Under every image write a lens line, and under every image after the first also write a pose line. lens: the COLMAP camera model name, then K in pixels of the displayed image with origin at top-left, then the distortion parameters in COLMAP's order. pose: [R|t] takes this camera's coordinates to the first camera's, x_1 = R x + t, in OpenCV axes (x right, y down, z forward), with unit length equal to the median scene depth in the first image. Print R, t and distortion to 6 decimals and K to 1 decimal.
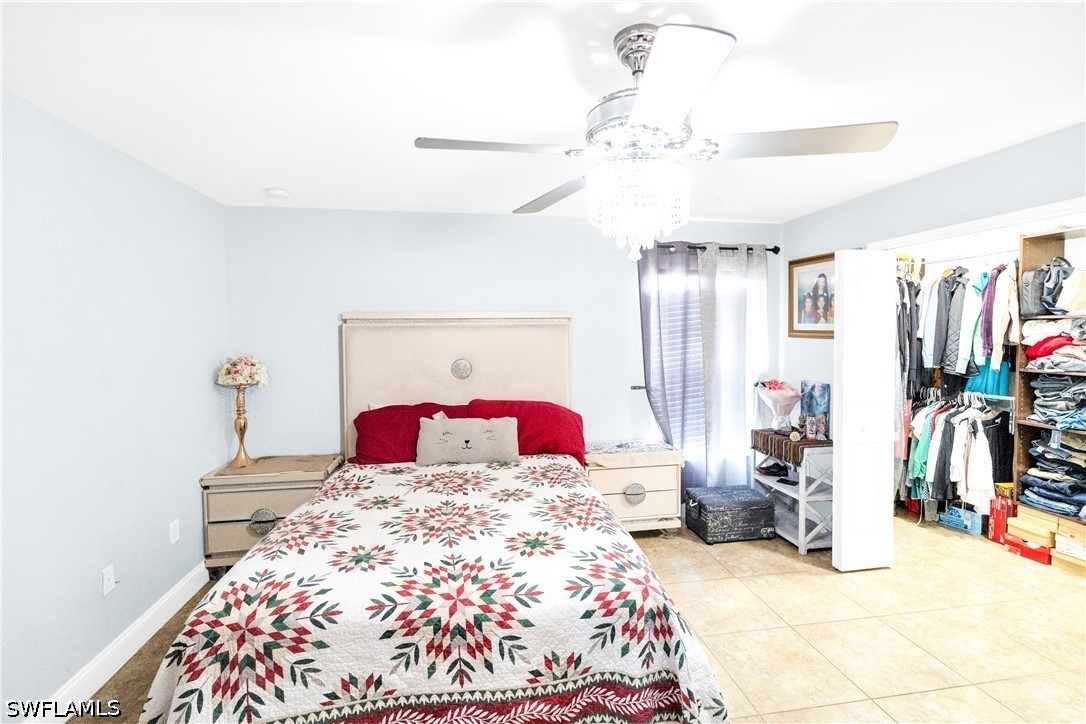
lens RADIAL K [[493.5, 0, 543.9], [0, 493.5, 337.3], [0, 0, 1]] dist [-0.006649, 0.002175]
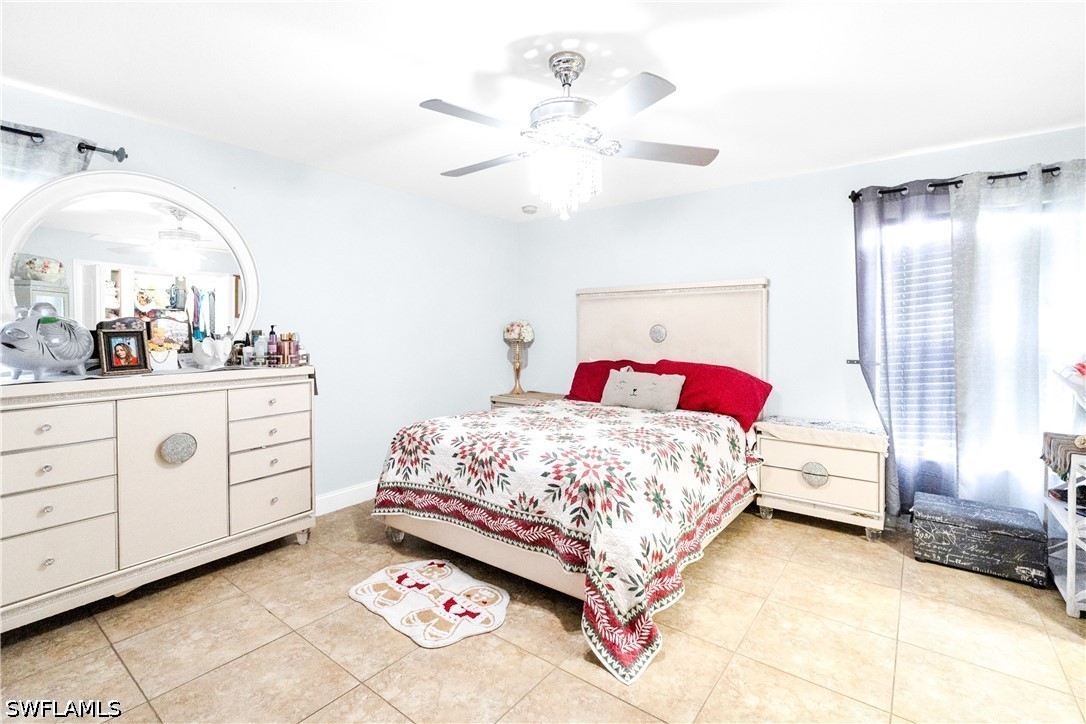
lens RADIAL K [[493.5, 0, 520.7], [0, 493.5, 332.3], [0, 0, 1]] dist [-0.006649, 0.002175]
pose [[0.669336, 0.013517, -0.742837, 1.093514], [-0.021951, 0.999758, -0.001587, 0.162204], [0.742636, 0.017368, 0.669470, -0.002273]]
